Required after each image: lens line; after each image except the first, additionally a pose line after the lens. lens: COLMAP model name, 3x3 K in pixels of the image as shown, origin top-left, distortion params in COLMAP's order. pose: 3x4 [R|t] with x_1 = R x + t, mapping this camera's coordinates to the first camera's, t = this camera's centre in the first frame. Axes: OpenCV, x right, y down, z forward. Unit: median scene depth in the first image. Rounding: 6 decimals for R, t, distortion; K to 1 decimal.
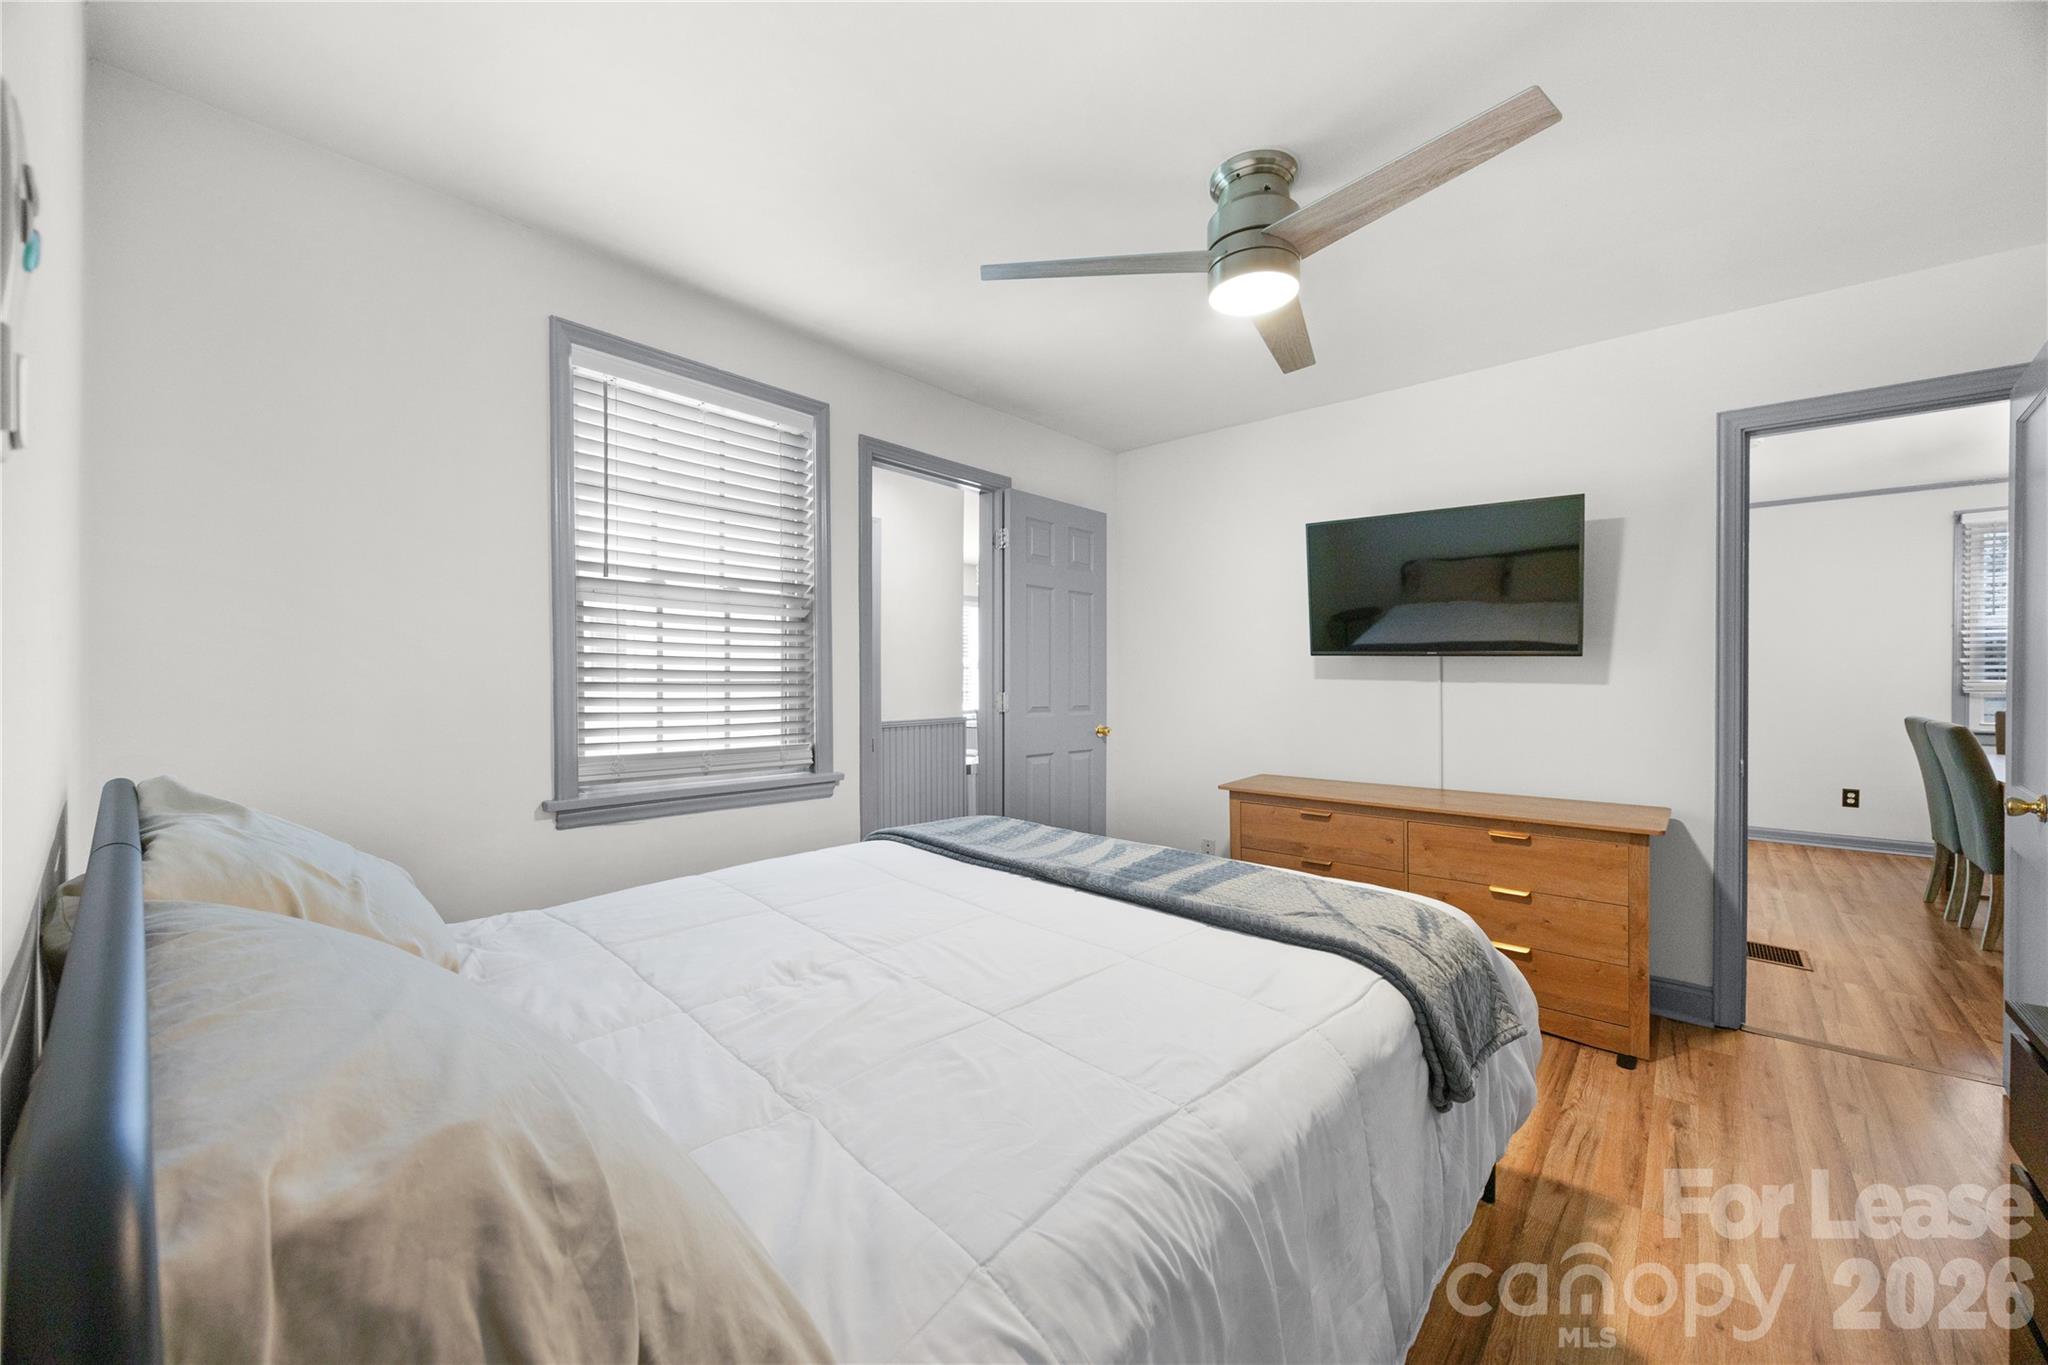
lens RADIAL K [[789.5, 0, 1030.7], [0, 789.5, 678.2], [0, 0, 1]] dist [-0.000171, 0.000000]
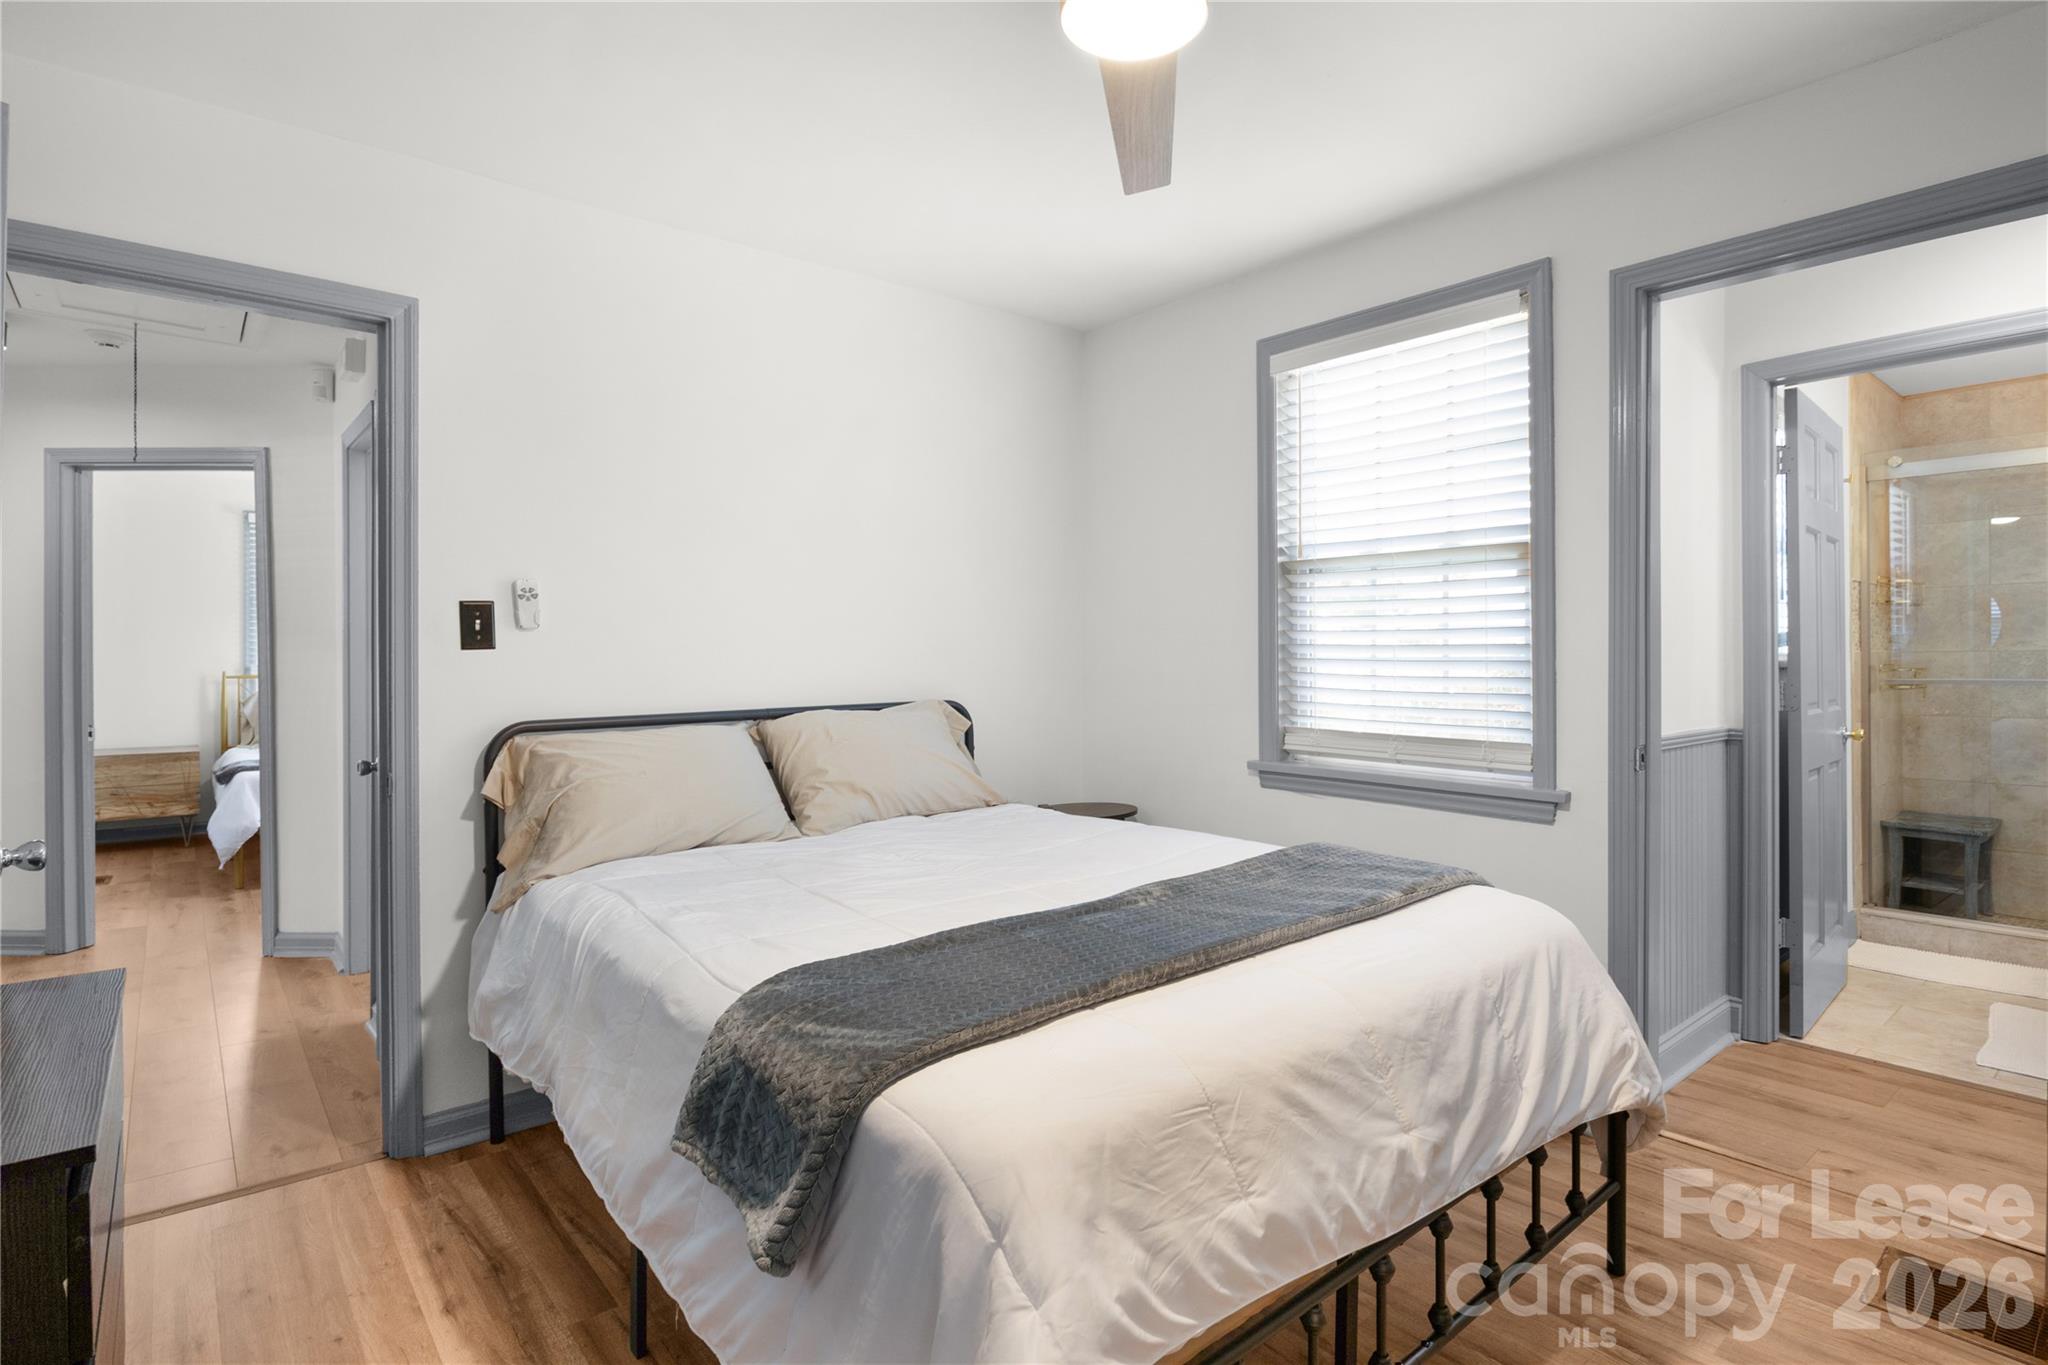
lens RADIAL K [[1022.4, 0, 1027.8], [0, 1022.4, 659.9], [0, 0, 1]] dist [-0.003813, -0.000710]
pose [[-0.156162, 0.001541, -0.987730, 0.786448], [0.003440, 0.999994, 0.001017, 0.003923], [0.987725, -0.003239, -0.156167, 0.768083]]
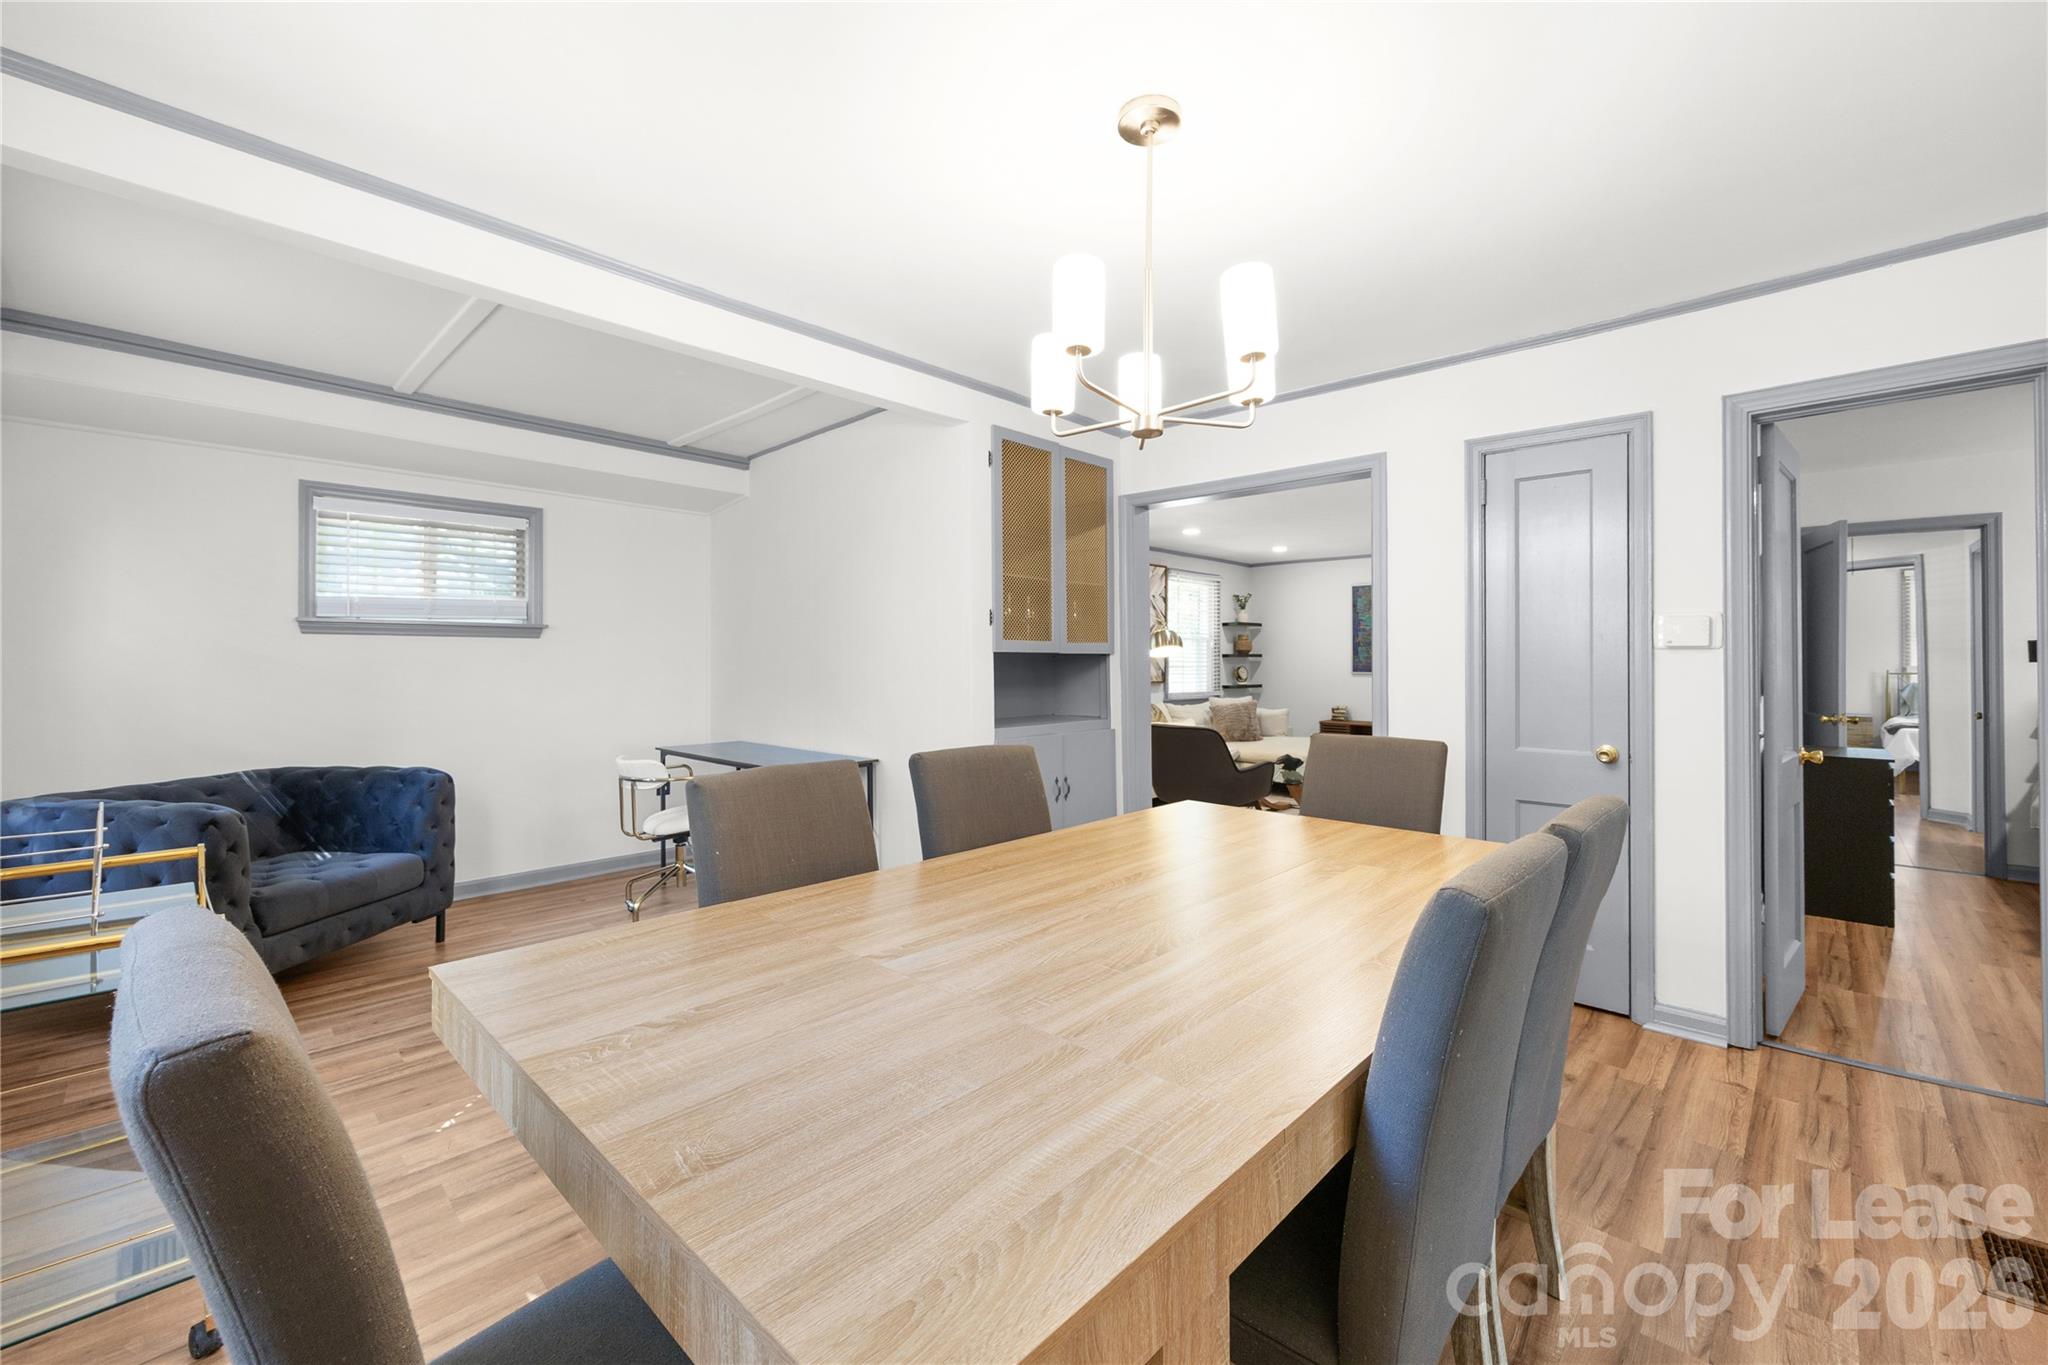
lens RADIAL K [[830.8, 0, 1015.5], [0, 830.8, 654.8], [0, 0, 1]] dist [-0.001114, 0.000318]
pose [[-0.998736, 0.001790, 0.050238, 1.282078], [0.001401, 0.999969, -0.007779, -0.002688], [-0.050250, -0.007699, -0.998707, 1.262434]]
